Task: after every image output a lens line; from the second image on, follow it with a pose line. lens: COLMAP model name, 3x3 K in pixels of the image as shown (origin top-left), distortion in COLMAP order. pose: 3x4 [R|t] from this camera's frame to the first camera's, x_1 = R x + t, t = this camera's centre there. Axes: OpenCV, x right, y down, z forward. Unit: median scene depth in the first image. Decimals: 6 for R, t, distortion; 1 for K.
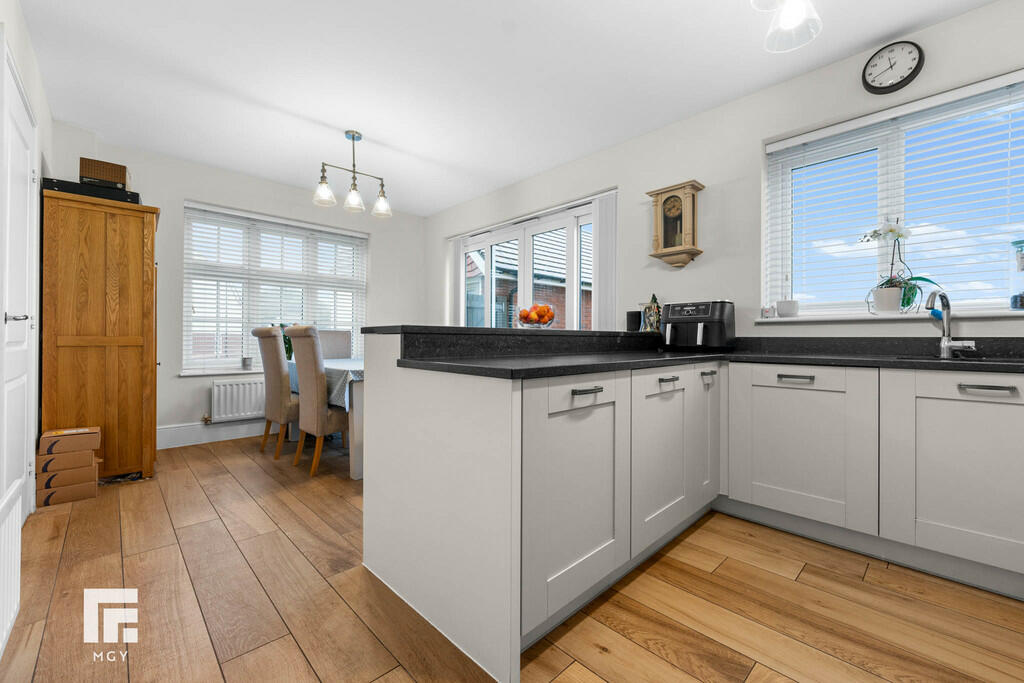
lens RADIAL K [[416.9, 0, 505.5], [0, 416.9, 339.1], [0, 0, 1]] dist [-0.001949, -0.000563]
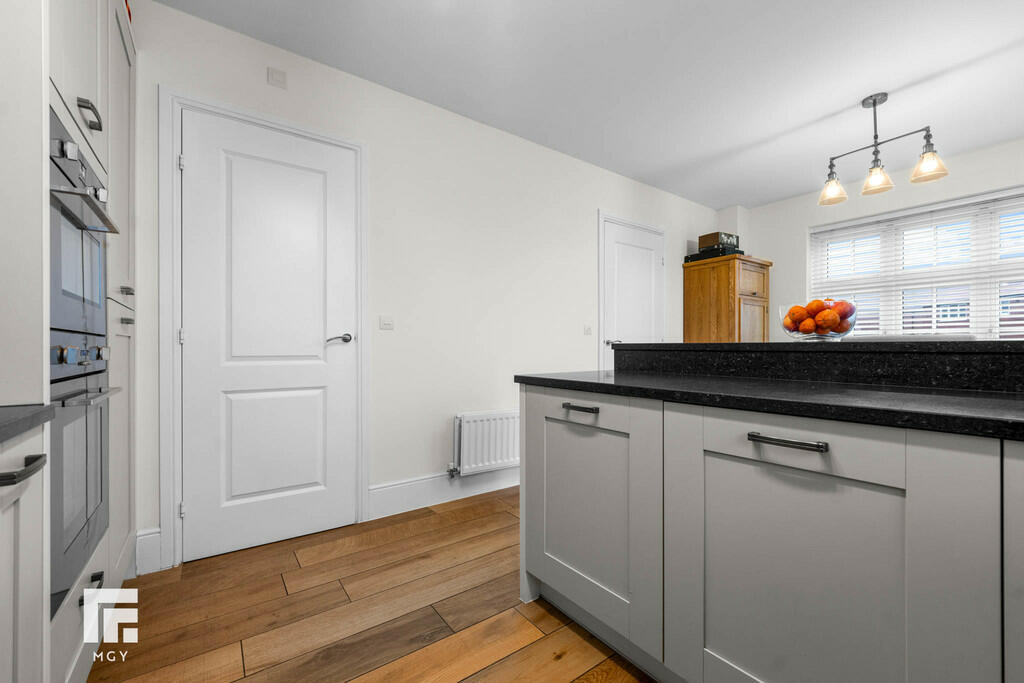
lens RADIAL K [[416.9, 0, 514.6], [0, 416.9, 351.5], [0, 0, 1]] dist [-0.001949, -0.000563]
pose [[-0.121044, 0.004042, -0.992639, 1.359461], [-0.001923, 0.999989, 0.004307, -0.018362], [0.992645, 0.002430, -0.121034, 1.082803]]
